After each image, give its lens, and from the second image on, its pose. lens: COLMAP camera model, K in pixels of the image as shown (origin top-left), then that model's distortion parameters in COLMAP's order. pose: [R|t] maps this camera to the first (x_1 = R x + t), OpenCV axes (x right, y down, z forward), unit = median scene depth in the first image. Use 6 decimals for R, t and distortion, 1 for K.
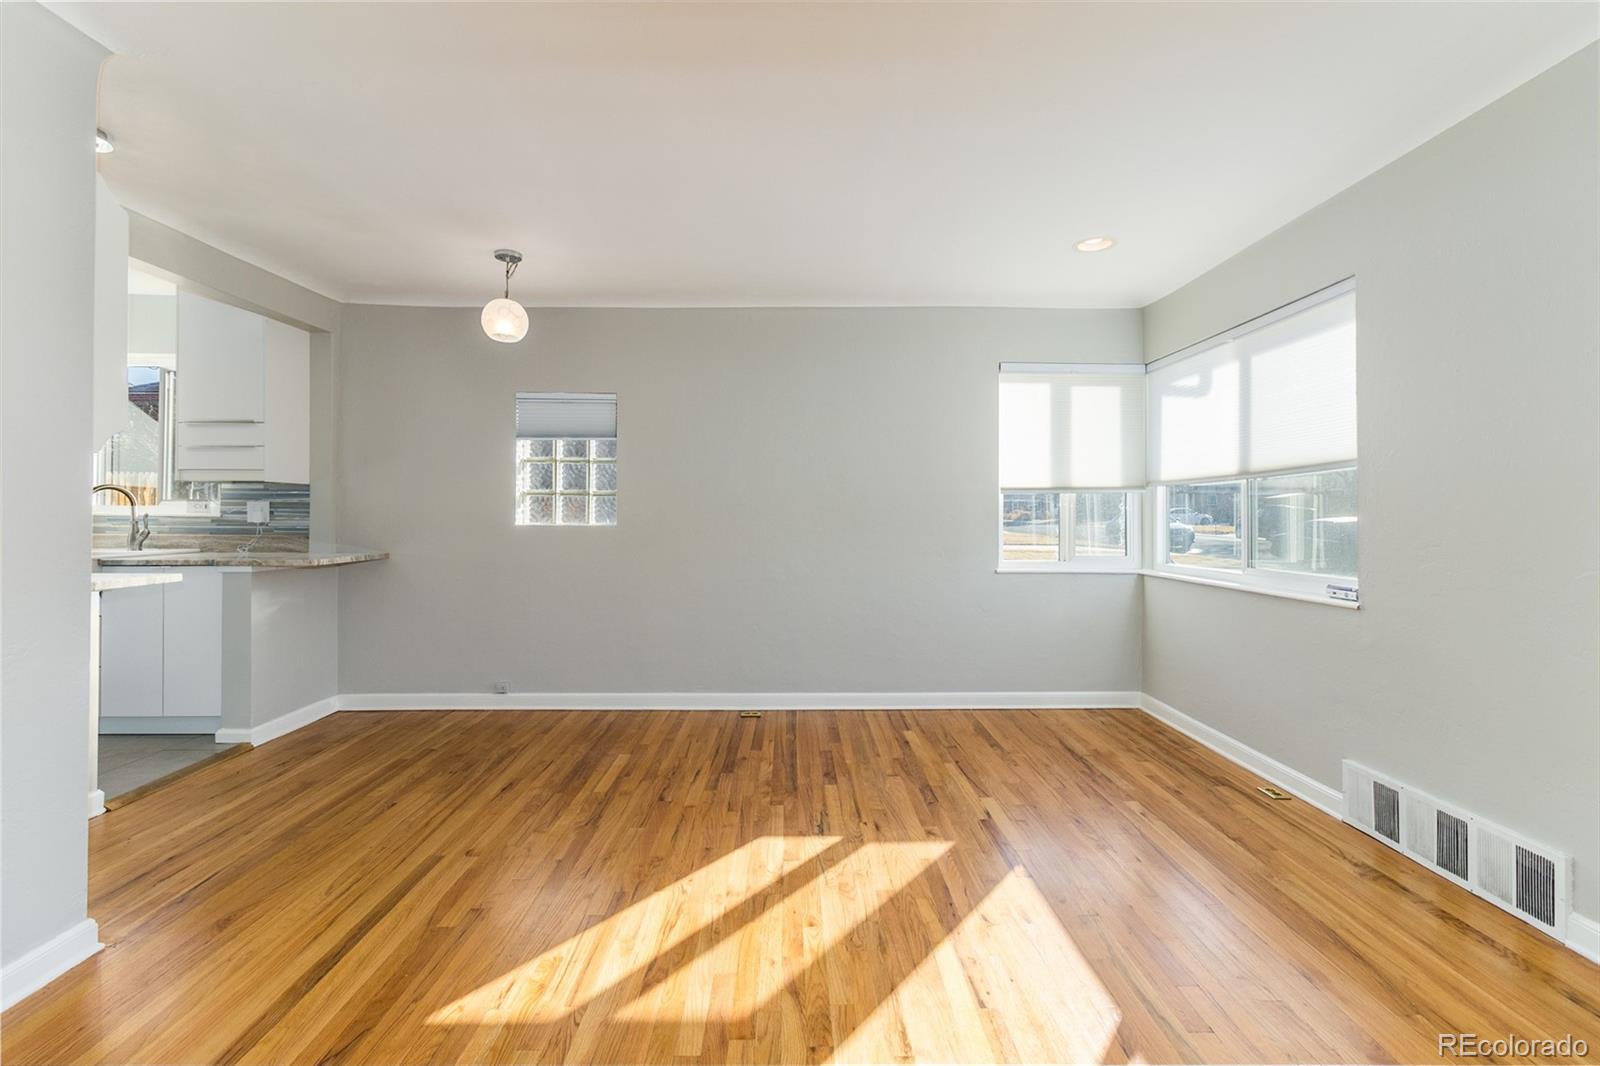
lens RADIAL K [[741.1, 0, 805.6], [0, 741.1, 515.9], [0, 0, 1]] dist [-0.000432, -0.000627]
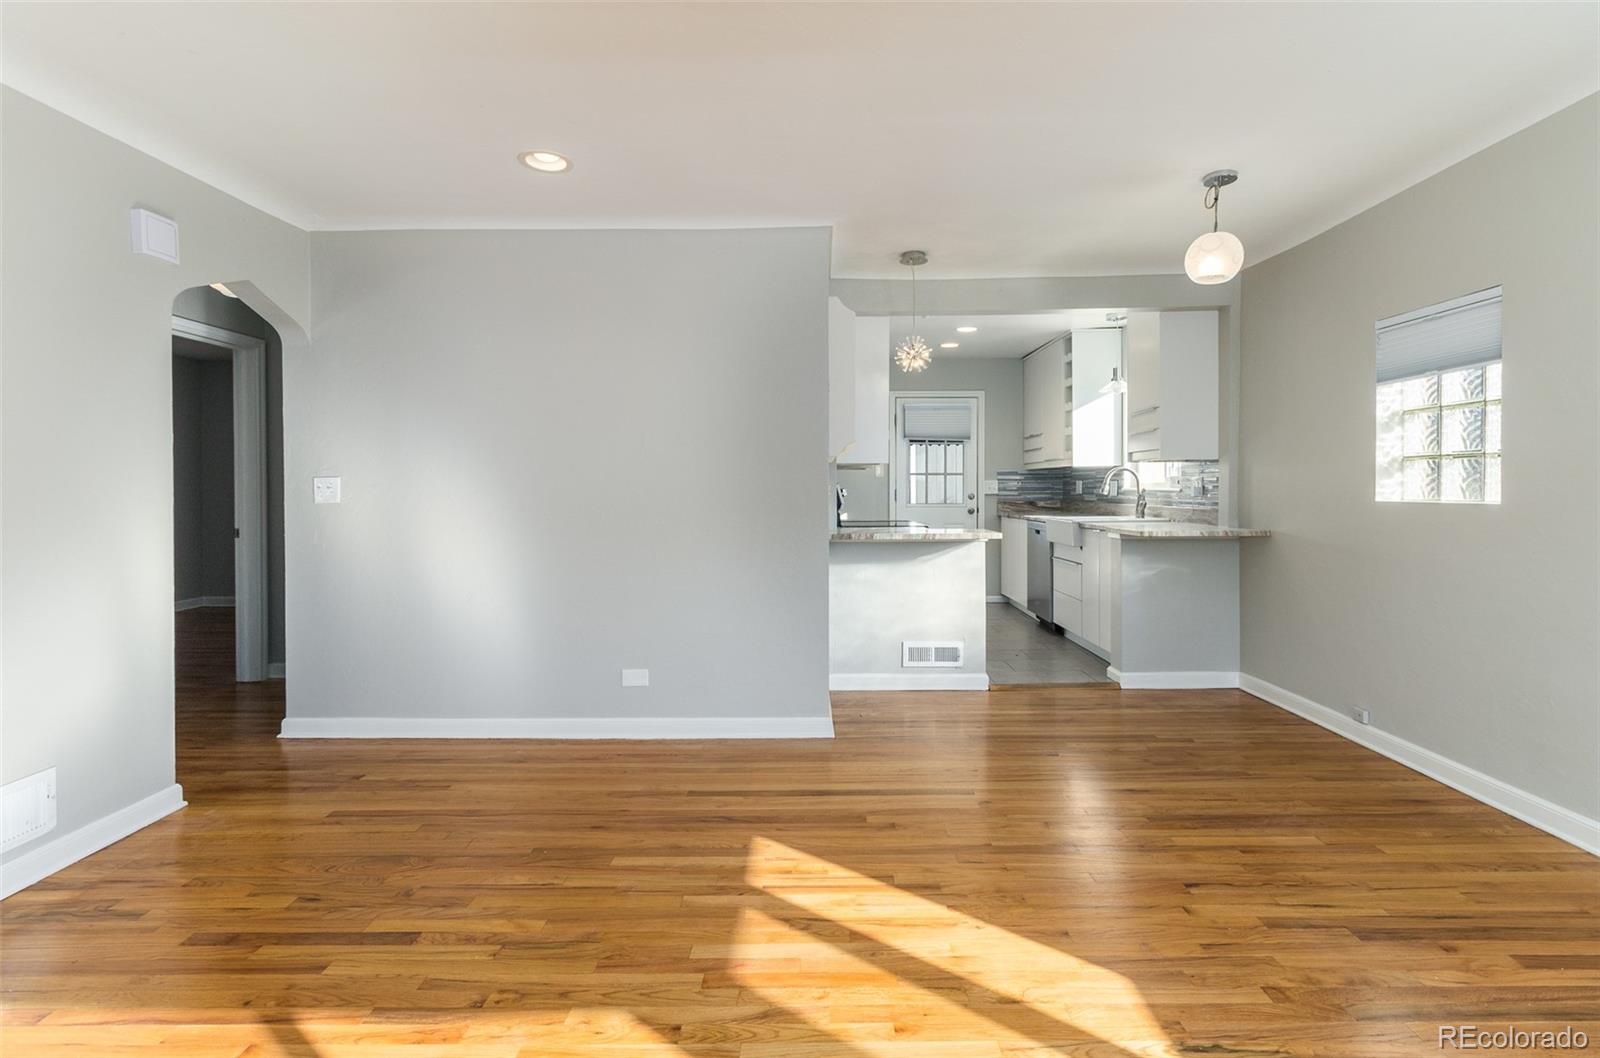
lens RADIAL K [[741.1, 0, 795.1], [0, 741.1, 496.2], [0, 0, 1]] dist [-0.000432, -0.000627]
pose [[-0.037338, 0.005444, -0.999288, 0.414478], [0.005309, 0.999972, 0.005249, 0.000338], [0.999289, -0.005110, -0.037366, 0.500658]]
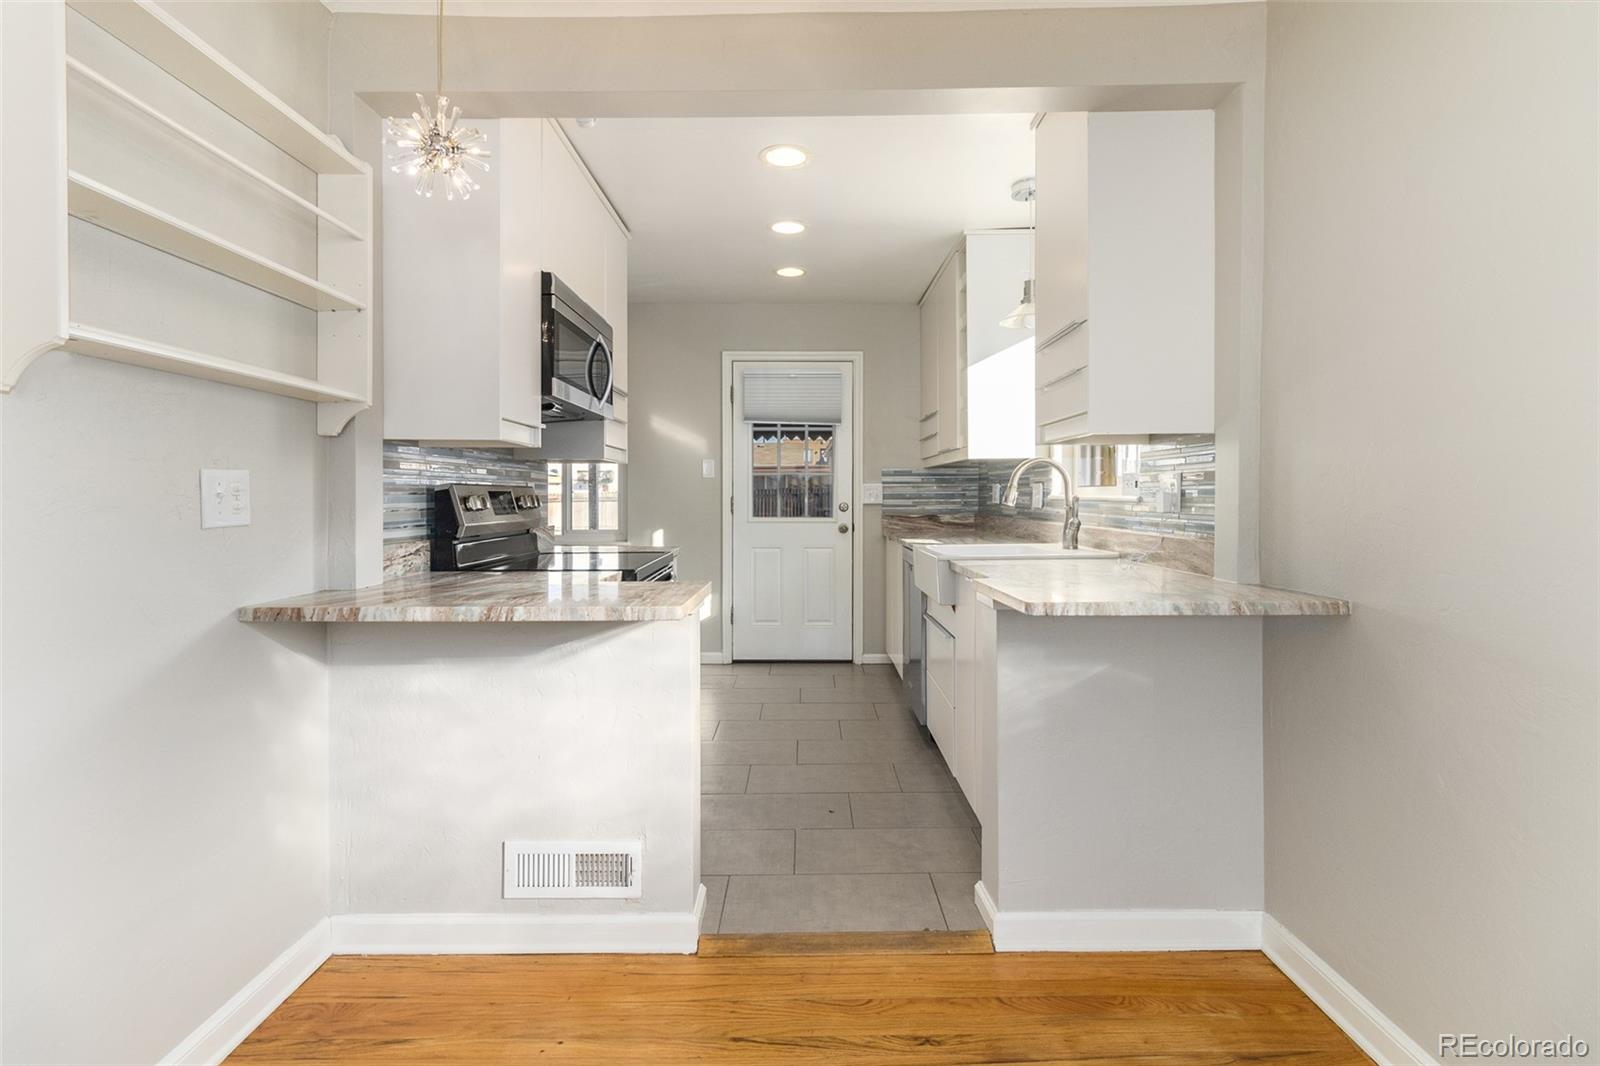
lens RADIAL K [[741.1, 0, 793.4], [0, 741.1, 496.8], [0, 0, 1]] dist [-0.000432, -0.000627]
pose [[-0.022968, -0.003695, -0.999729, -0.213853], [0.001875, 0.999991, -0.003739, 0.000069], [0.999734, -0.001960, -0.022960, 0.821335]]
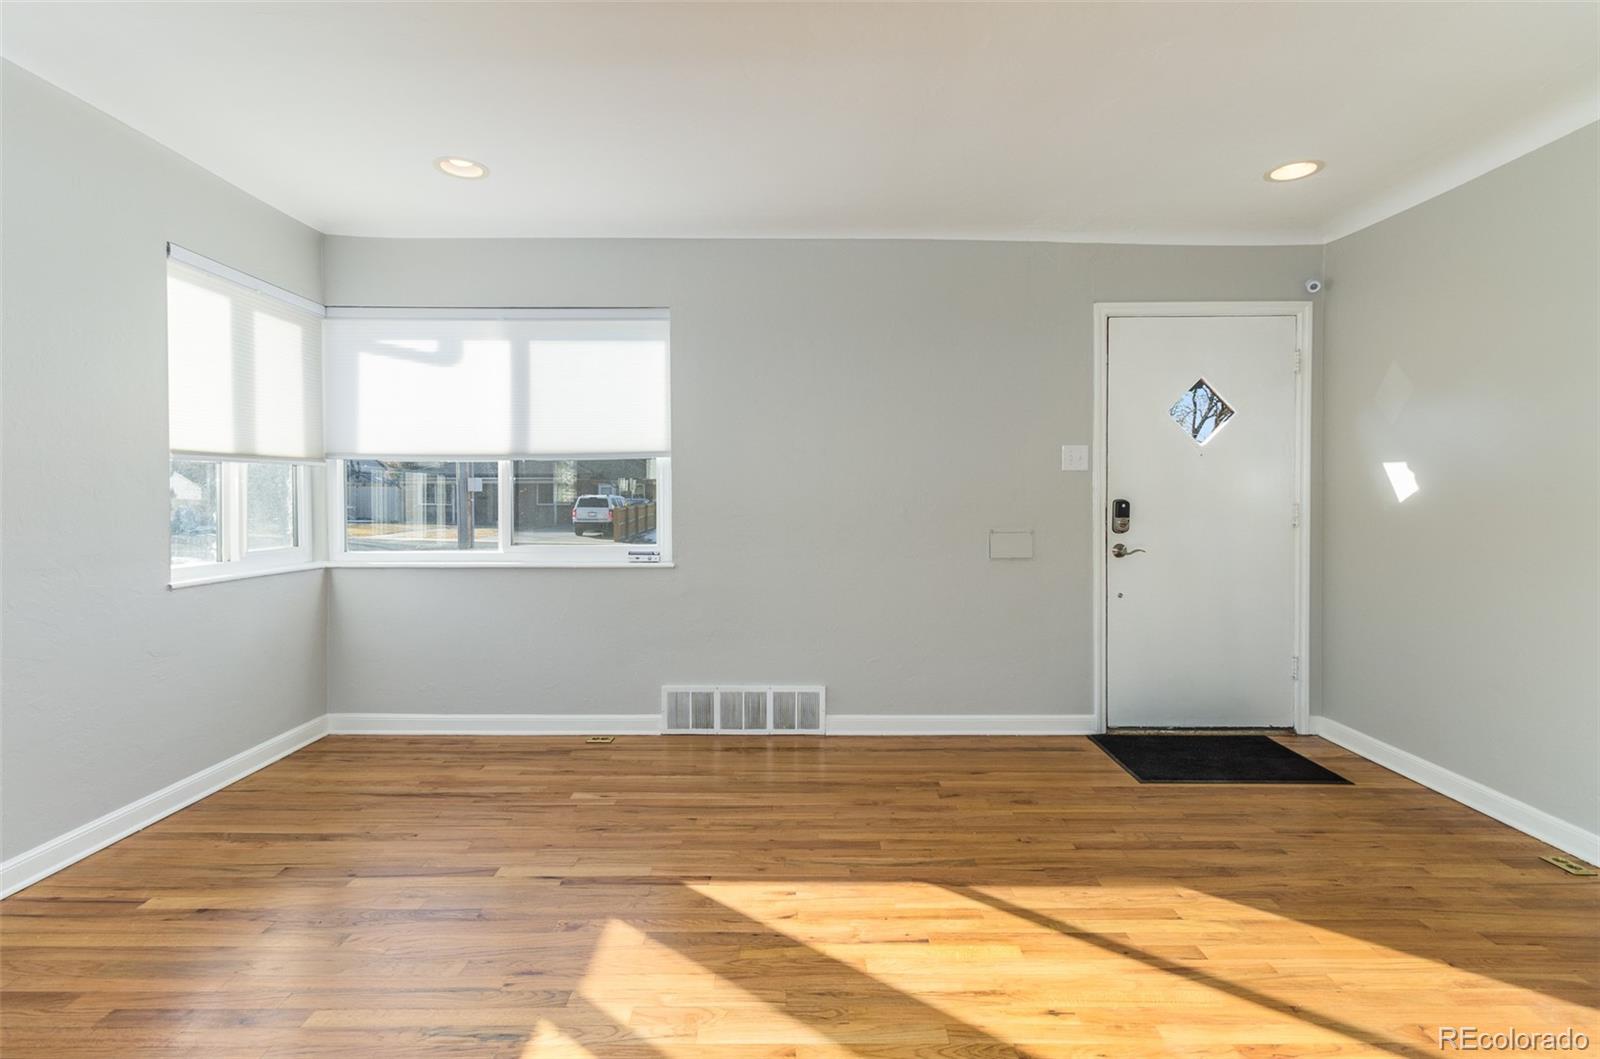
lens RADIAL K [[741.1, 0, 810.2], [0, 741.1, 513.1], [0, 0, 1]] dist [-0.000432, -0.000627]
pose [[0.010764, -0.025769, 0.999610, -0.383351], [0.000742, 0.999668, 0.025762, -0.000971], [-0.999942, 0.000464, 0.010780, 0.522837]]
